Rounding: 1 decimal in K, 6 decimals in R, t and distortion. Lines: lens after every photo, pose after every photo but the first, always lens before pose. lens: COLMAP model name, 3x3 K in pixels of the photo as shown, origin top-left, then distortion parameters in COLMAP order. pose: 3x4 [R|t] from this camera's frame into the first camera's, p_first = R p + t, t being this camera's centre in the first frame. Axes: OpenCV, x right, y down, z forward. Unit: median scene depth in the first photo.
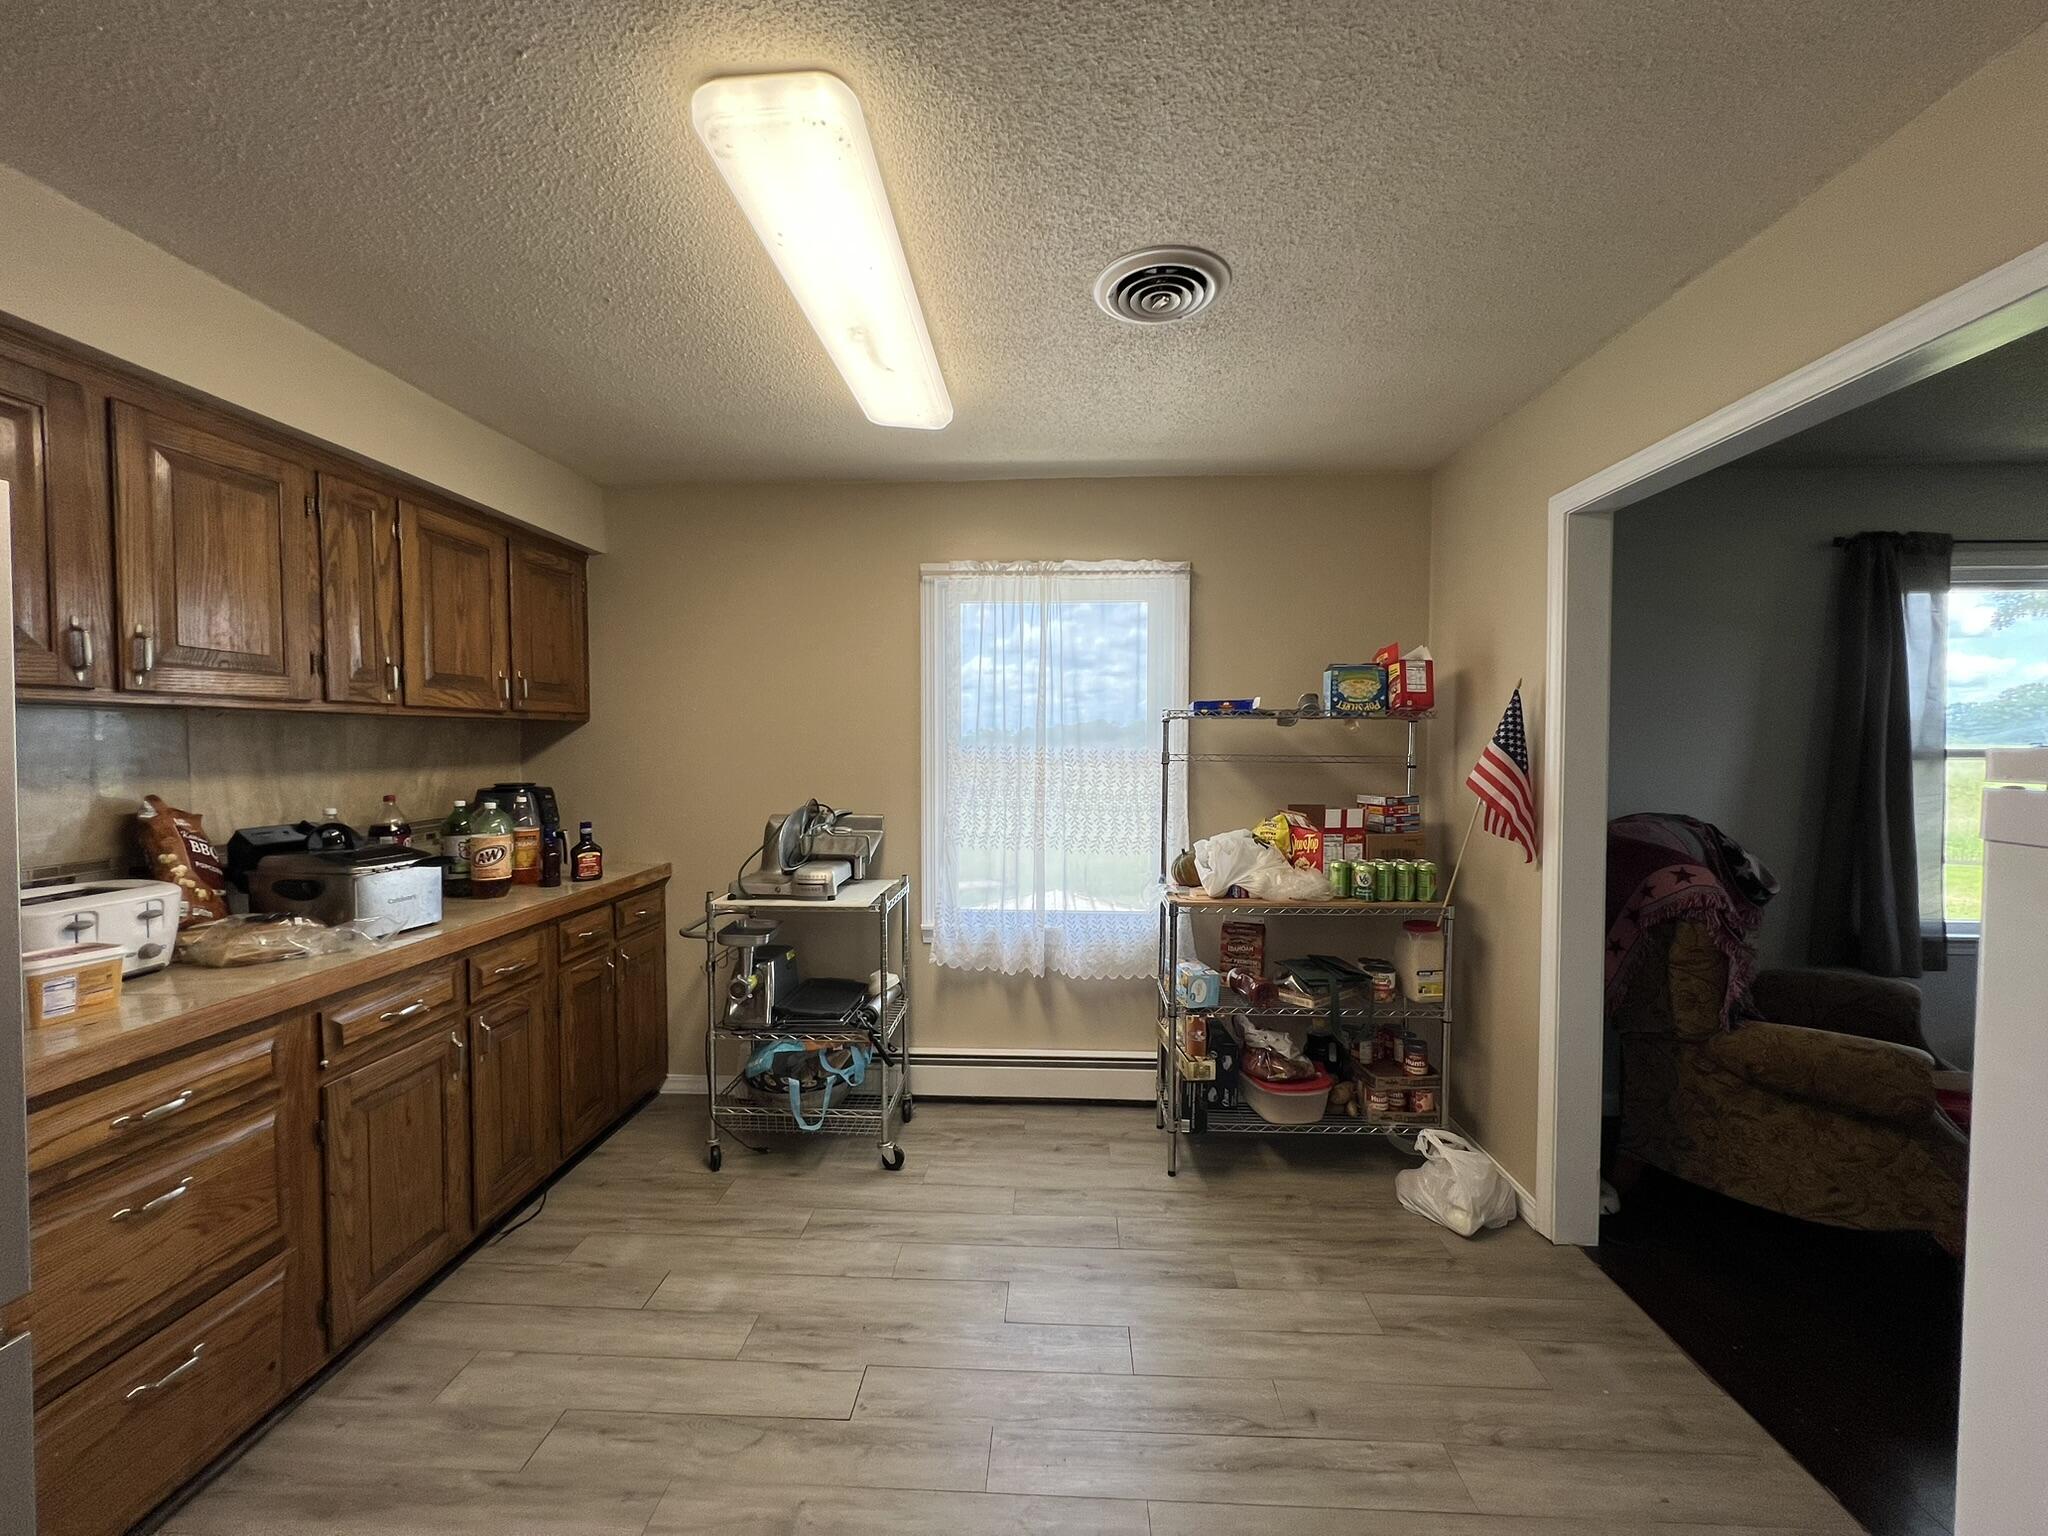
lens RADIAL K [[820.0, 0, 1025.0], [0, 820.0, 770.7], [0, 0, 1]] dist [-0.004440, 0.000681]
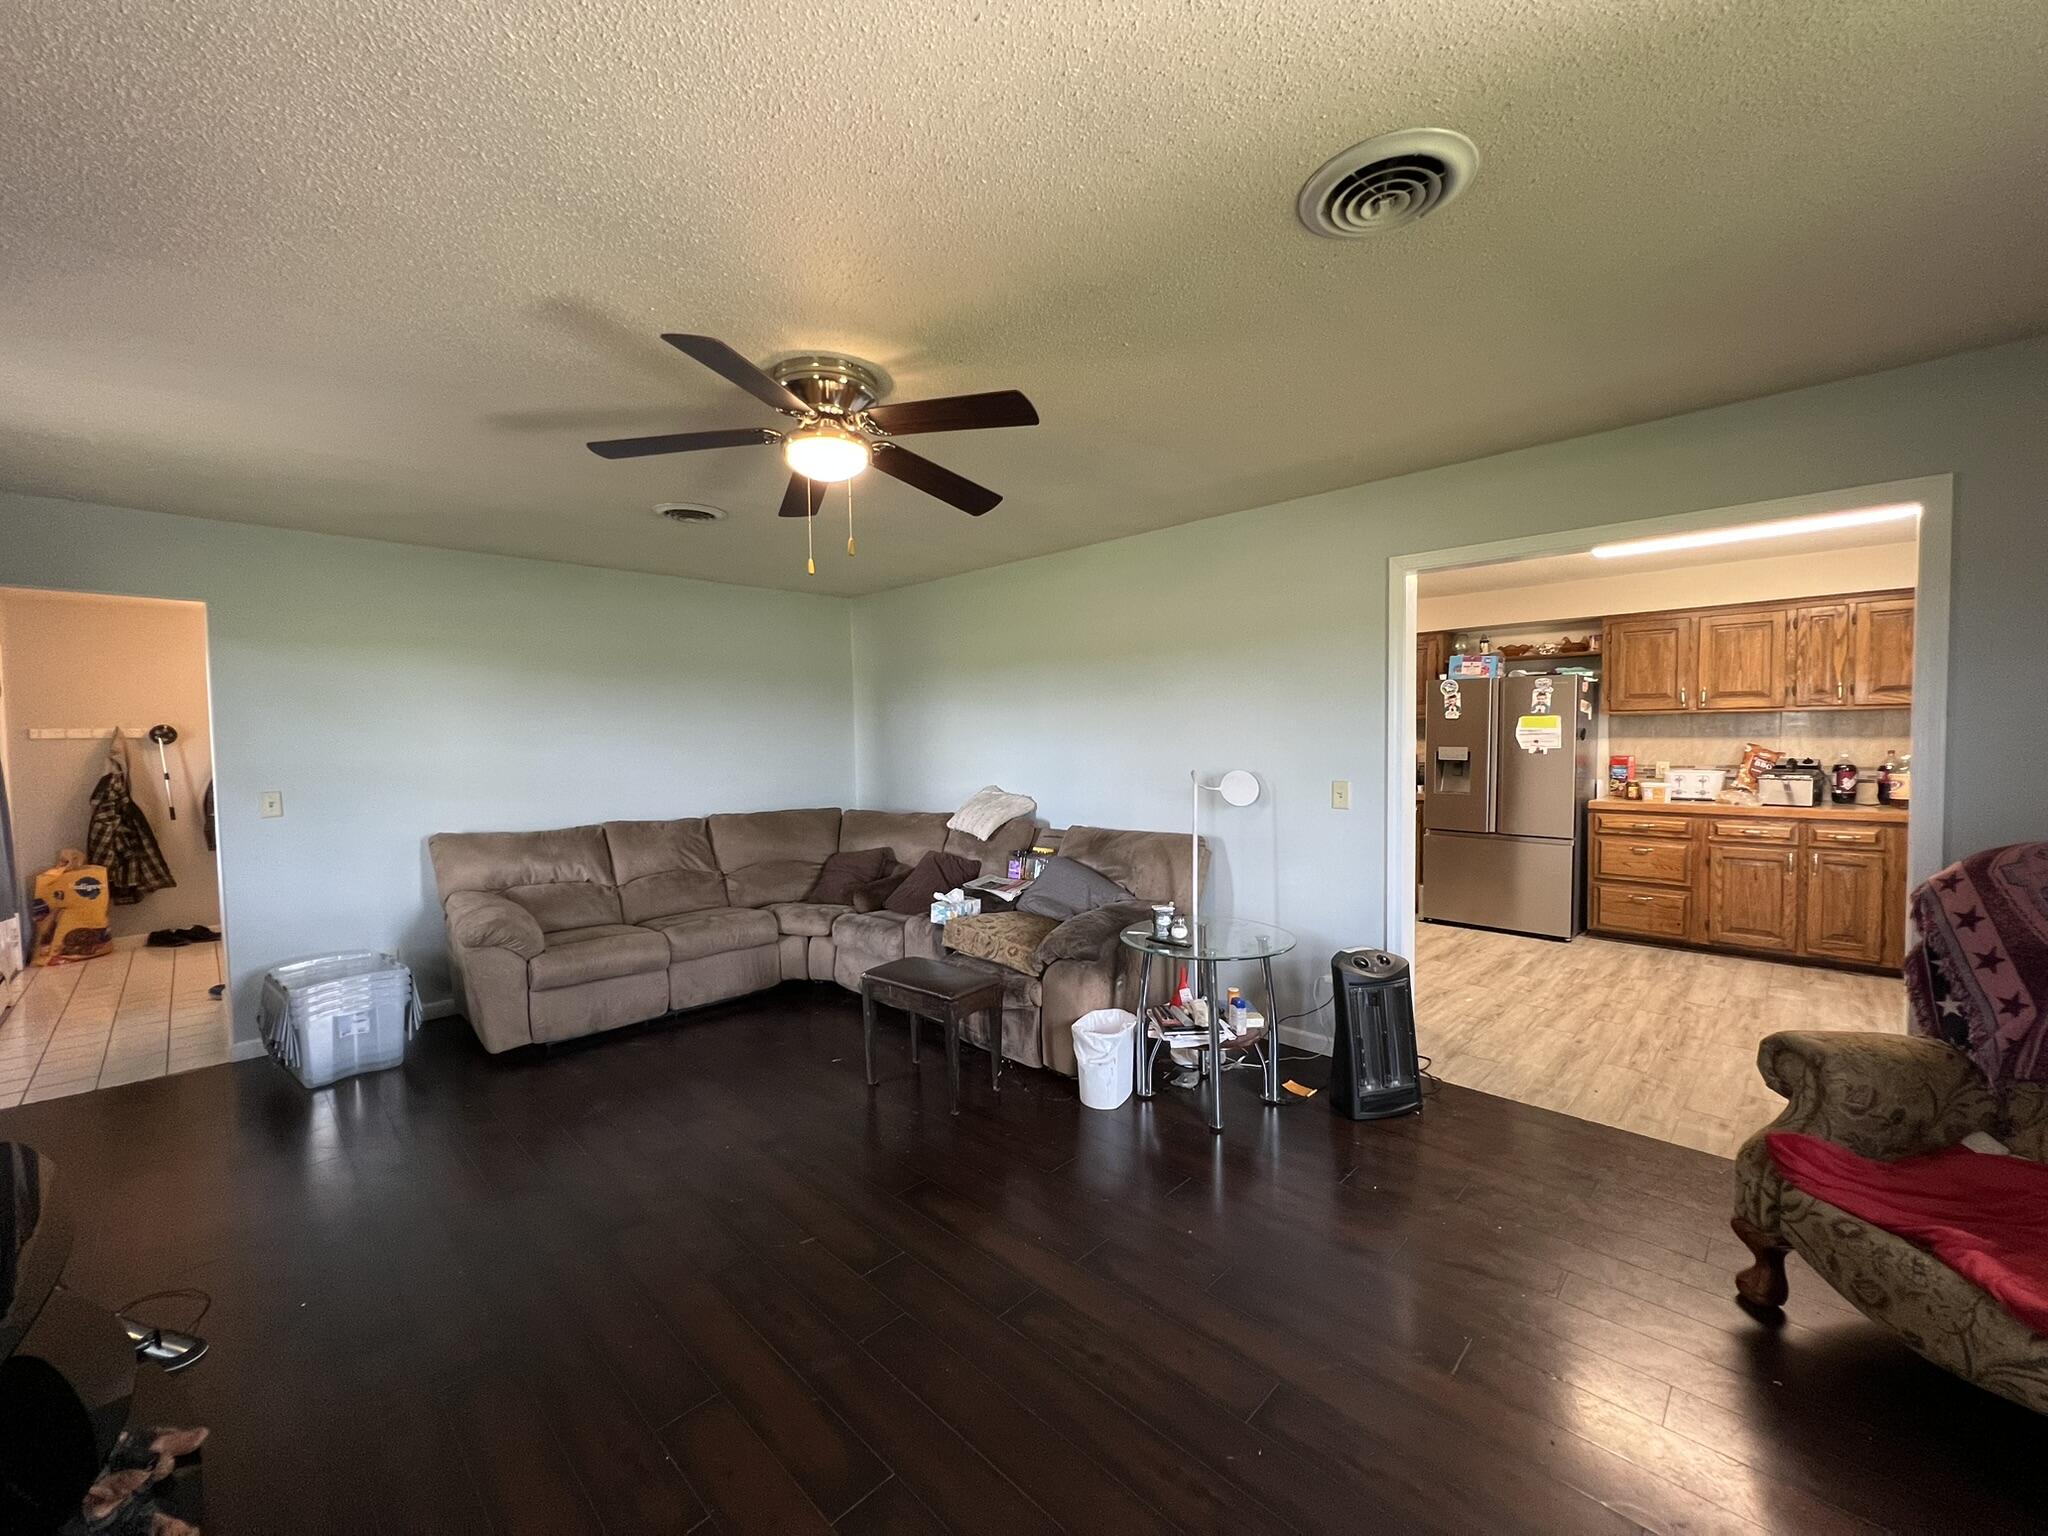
lens RADIAL K [[822.0, 0, 1026.8], [0, 822.0, 769.1], [0, 0, 1]] dist [-0.000202, 0.000006]
pose [[-0.664224, 0.047110, -0.746048, 2.344583], [-0.008058, 0.997503, 0.070163, -0.051326], [0.747490, 0.052615, -0.662186, 0.907610]]
